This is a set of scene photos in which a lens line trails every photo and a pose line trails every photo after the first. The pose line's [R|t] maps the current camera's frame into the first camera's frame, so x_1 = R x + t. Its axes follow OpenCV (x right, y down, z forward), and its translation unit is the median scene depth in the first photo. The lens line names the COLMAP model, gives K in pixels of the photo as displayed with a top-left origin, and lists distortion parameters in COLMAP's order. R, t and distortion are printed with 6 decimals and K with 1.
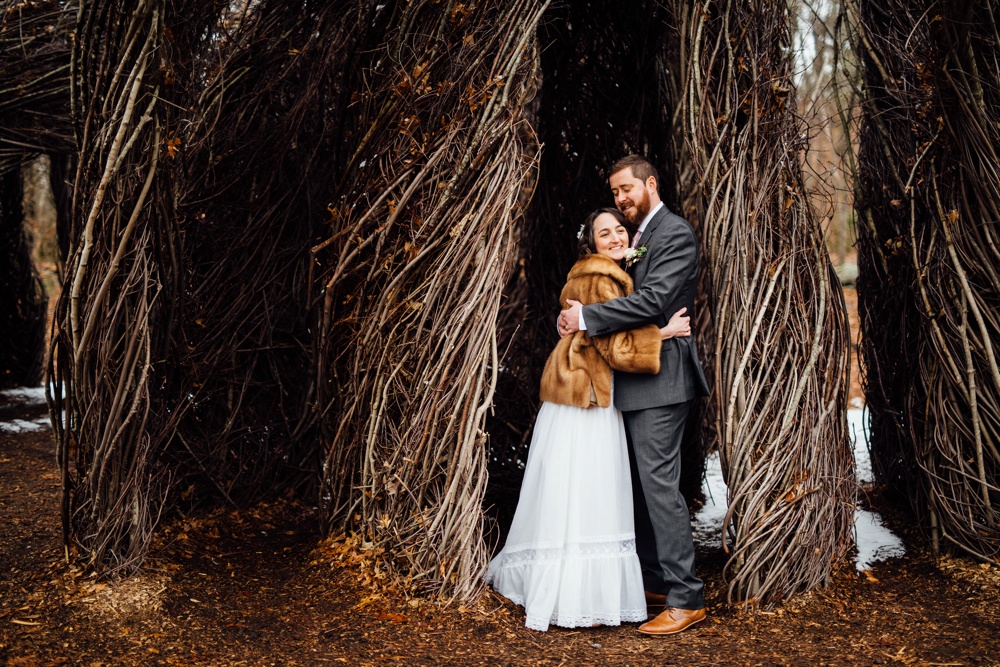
lens RADIAL K [[1451.9, 0, 495.4], [0, 1451.9, 333.7], [0, 0, 1]] dist [-0.033780, 0.000000]
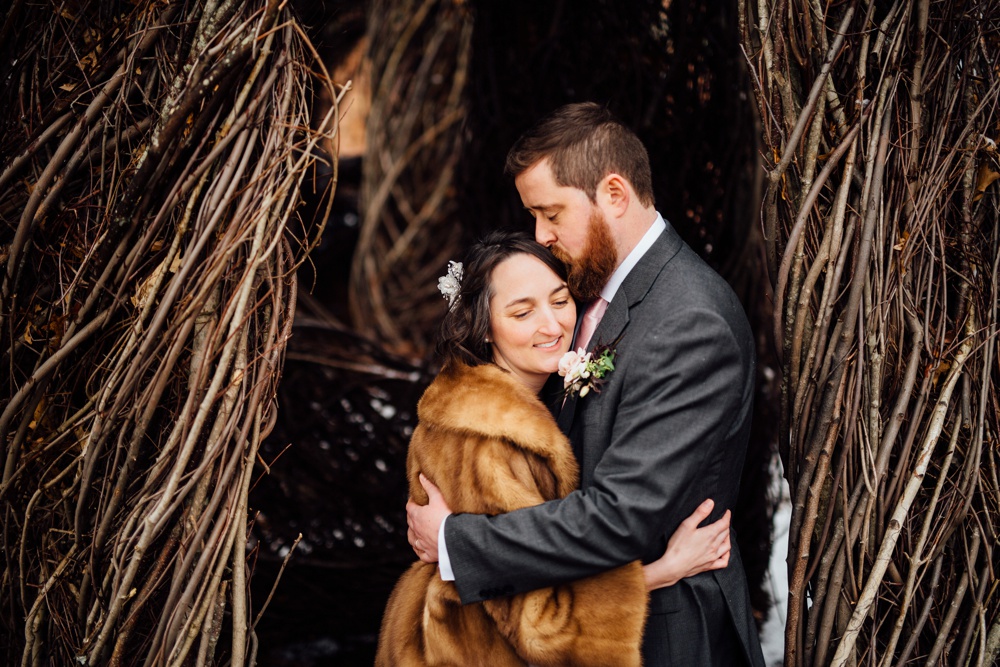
lens RADIAL K [[1451.9, 0, 507.5], [0, 1451.9, 334.0], [0, 0, 1]] dist [-0.033780, 0.000000]
pose [[0.997399, 0.024339, -0.067850, 0.097625], [-0.010322, 0.979795, 0.199737, -0.138349], [0.071341, -0.198517, 0.977498, 0.605995]]
